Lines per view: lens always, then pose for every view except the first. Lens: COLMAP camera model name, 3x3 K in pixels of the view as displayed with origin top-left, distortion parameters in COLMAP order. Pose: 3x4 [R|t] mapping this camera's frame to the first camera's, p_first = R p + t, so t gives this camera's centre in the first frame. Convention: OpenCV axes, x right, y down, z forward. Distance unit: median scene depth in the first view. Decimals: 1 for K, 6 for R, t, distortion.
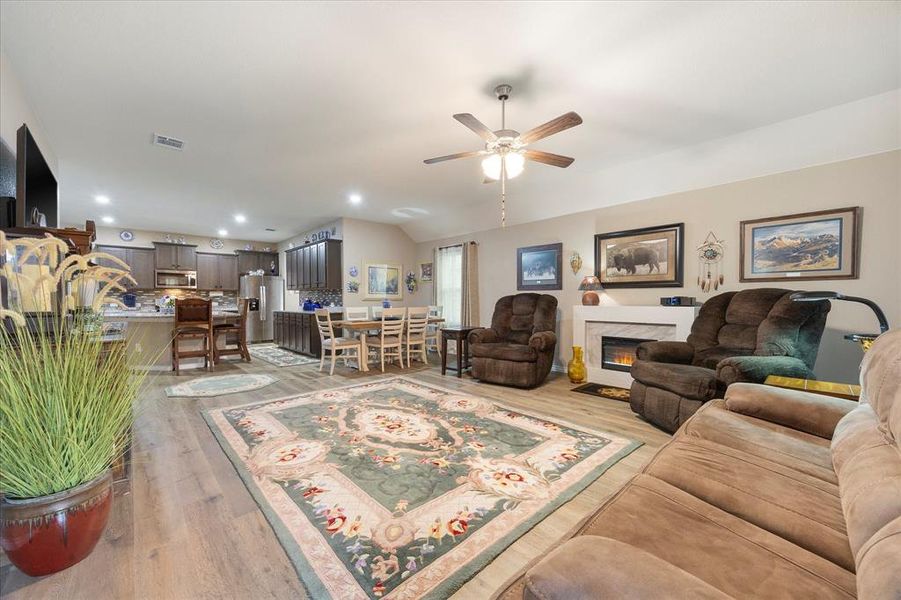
lens RADIAL K [[342.7, 0, 447.6], [0, 342.7, 309.2], [0, 0, 1]] dist [-0.001766, -0.000286]
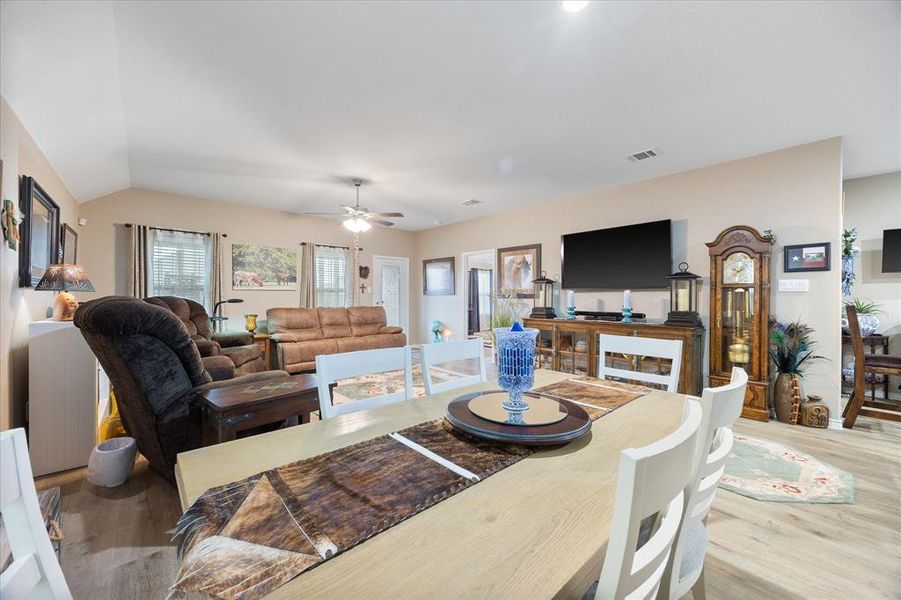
lens RADIAL K [[342.7, 0, 451.4], [0, 342.7, 299.0], [0, 0, 1]] dist [-0.001766, -0.000286]
pose [[-0.999934, -0.001475, 0.011434, -0.226512], [-0.001055, 0.999328, 0.036647, -0.079983], [-0.011480, 0.036632, -0.999263, 1.913721]]
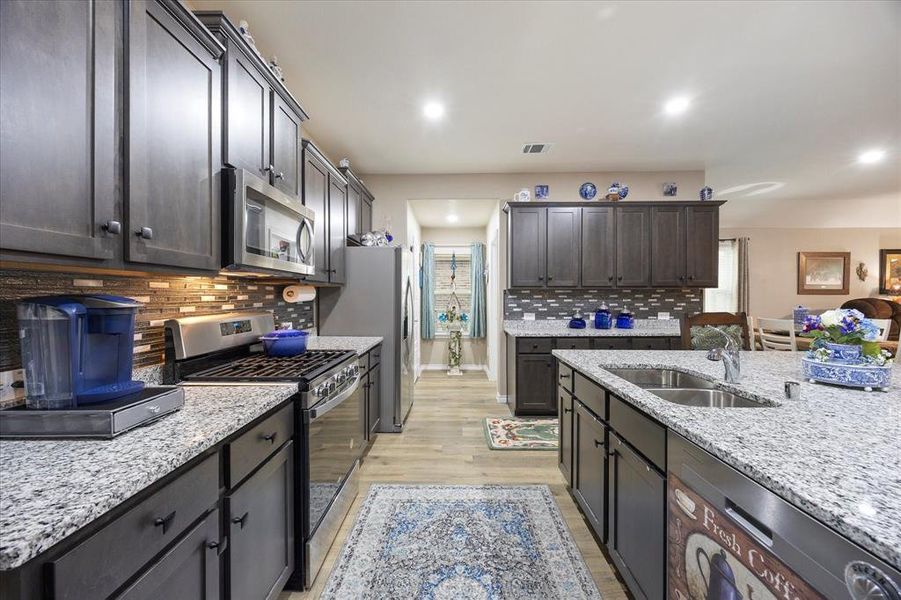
lens RADIAL K [[342.7, 0, 448.0], [0, 342.7, 299.1], [0, 0, 1]] dist [-0.001766, -0.000286]
pose [[0.694290, -0.005987, 0.719671, -1.895362], [0.021818, 0.999681, -0.012732, -0.080447], [-0.719365, 0.024541, 0.694199, 1.640470]]
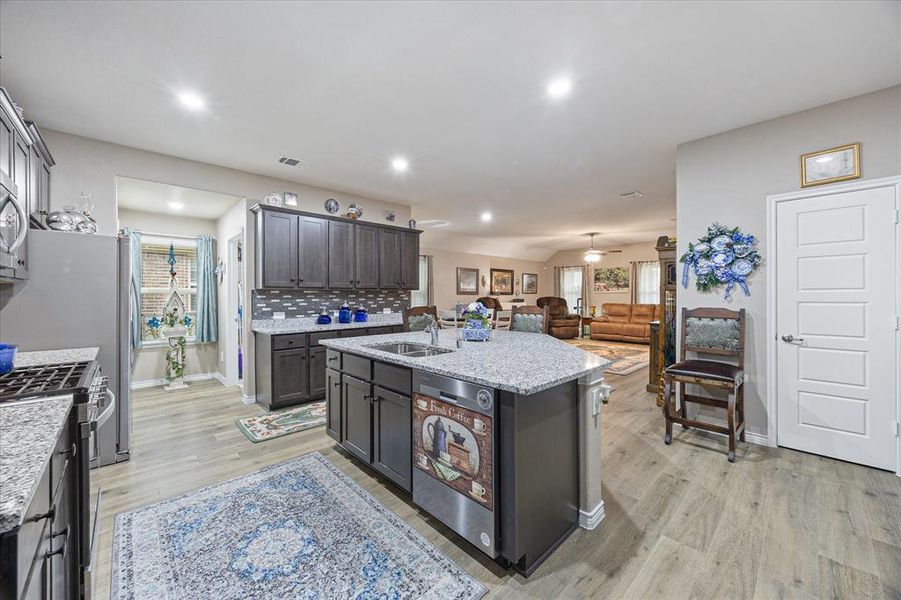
lens RADIAL K [[342.7, 0, 448.8], [0, 342.7, 297.8], [0, 0, 1]] dist [-0.001766, -0.000286]
pose [[-0.010002, -0.005938, 0.999932, -2.080068], [0.031744, 0.999476, 0.006252, -0.081551], [-0.999446, 0.031804, -0.009808, 1.656344]]
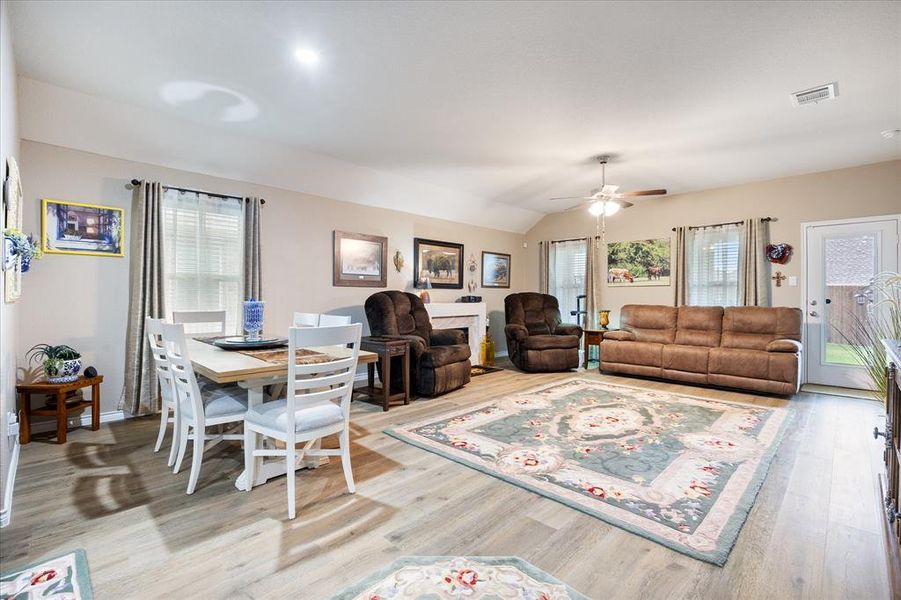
lens RADIAL K [[406.3, 0, 452.5], [0, 406.3, 297.8], [0, 0, 1]] dist [-0.010756, -0.000849]
pose [[-0.048956, -0.000895, 0.998801, -1.099271], [0.027457, 0.999620, 0.002242, -0.036674], [-0.998423, 0.027534, -0.048913, 1.233899]]
